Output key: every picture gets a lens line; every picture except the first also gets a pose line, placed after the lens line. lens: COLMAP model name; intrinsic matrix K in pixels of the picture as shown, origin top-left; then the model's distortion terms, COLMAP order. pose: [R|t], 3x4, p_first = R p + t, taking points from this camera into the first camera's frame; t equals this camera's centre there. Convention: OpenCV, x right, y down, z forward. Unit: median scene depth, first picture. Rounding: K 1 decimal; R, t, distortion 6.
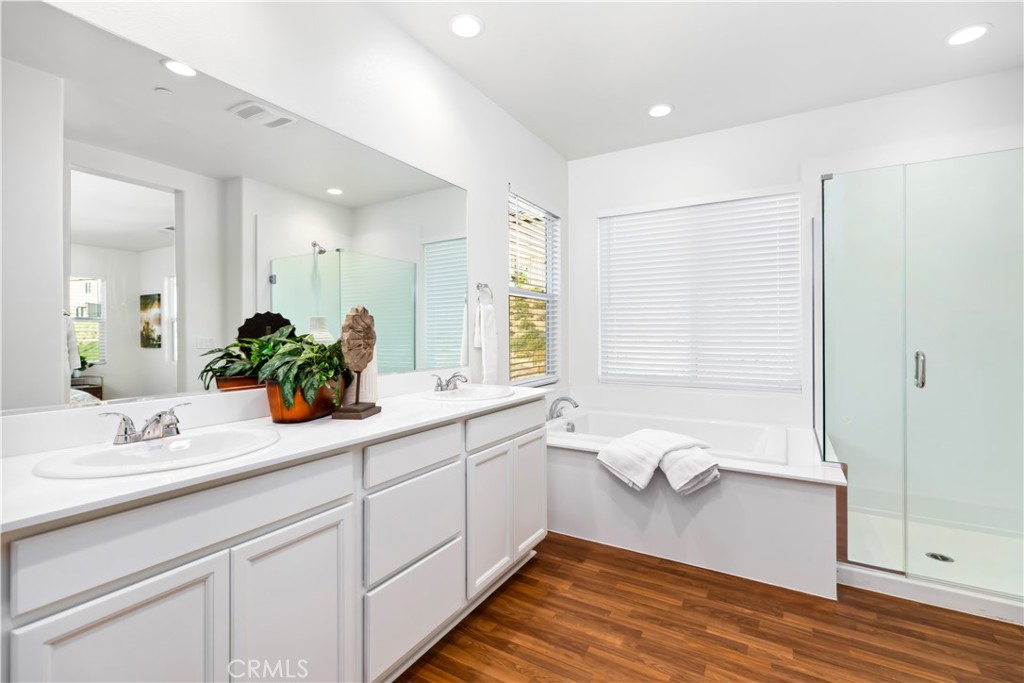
lens RADIAL K [[467.4, 0, 506.5], [0, 467.4, 333.2], [0, 0, 1]] dist [0.003602, 0.000339]
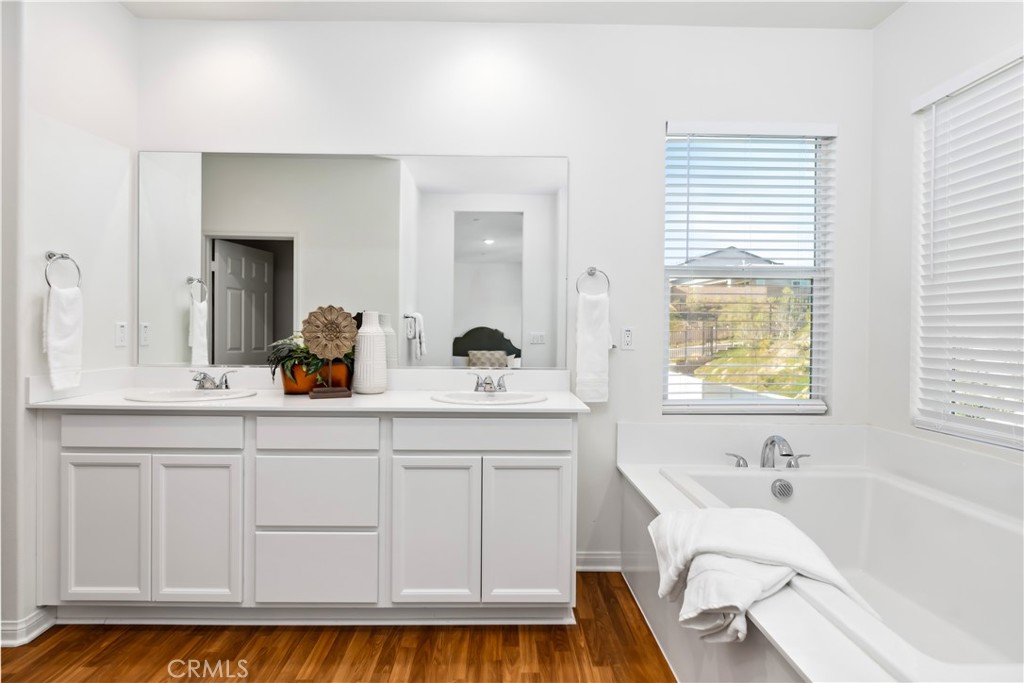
lens RADIAL K [[539.4, 0, 583.0], [0, 539.4, 338.4], [0, 0, 1]] dist [0.001038, 0.000512]
pose [[0.522985, 0.016148, -0.852189, 0.957769], [-0.010275, 0.999867, 0.012641, 0.003174], [0.852280, 0.002145, 0.523082, 0.670072]]
